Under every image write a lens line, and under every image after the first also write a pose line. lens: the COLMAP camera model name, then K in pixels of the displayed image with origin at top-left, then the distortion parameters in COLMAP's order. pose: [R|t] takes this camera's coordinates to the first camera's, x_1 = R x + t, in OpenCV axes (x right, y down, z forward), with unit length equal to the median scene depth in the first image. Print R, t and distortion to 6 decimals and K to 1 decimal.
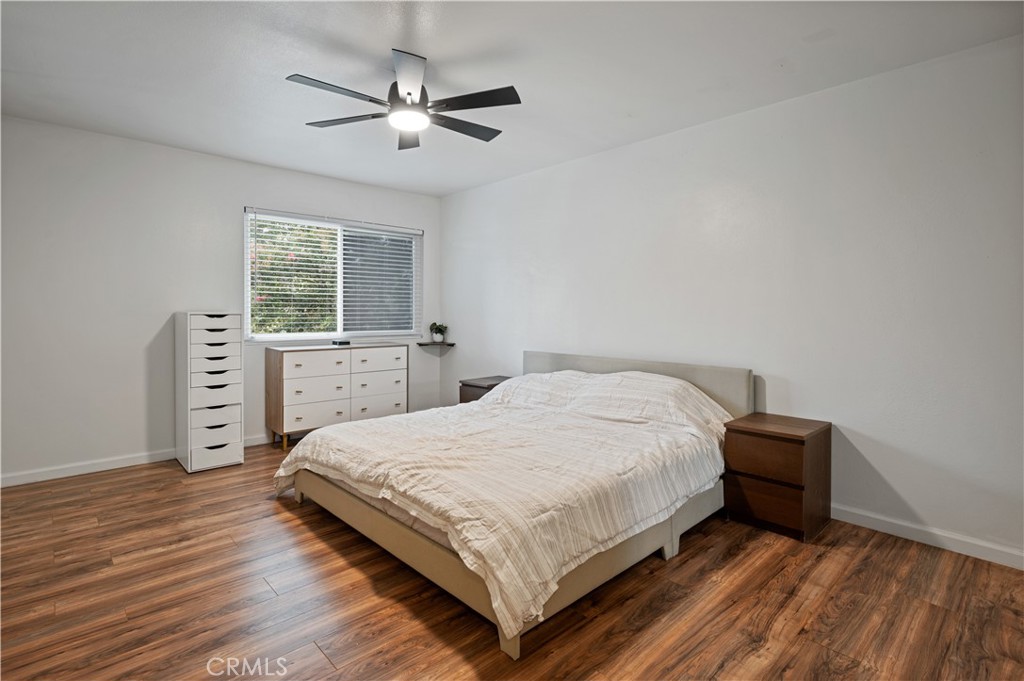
lens RADIAL K [[505.3, 0, 511.1], [0, 505.3, 311.1], [0, 0, 1]] dist [0.030626, 0.000131]
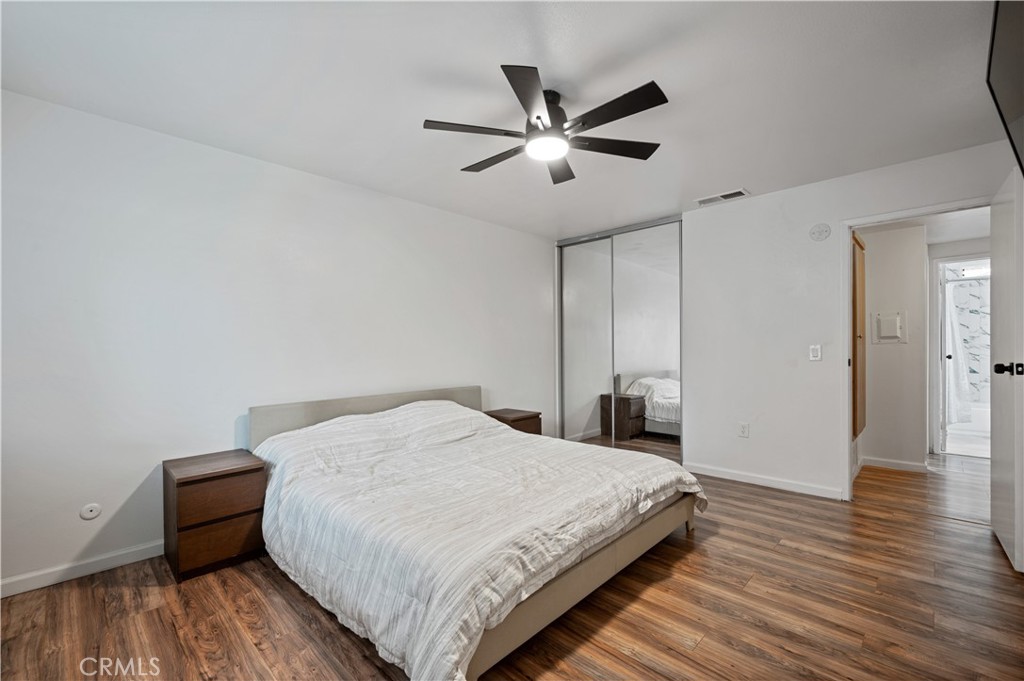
lens RADIAL K [[427.2, 0, 512.0], [0, 427.2, 340.5], [0, 0, 1]] dist [-0.001088, -0.000130]
pose [[-0.048530, 0.018854, 0.998644, -1.111428], [0.010537, 0.999776, -0.018364, -0.003539], [-0.998766, 0.009632, -0.048717, 1.230611]]
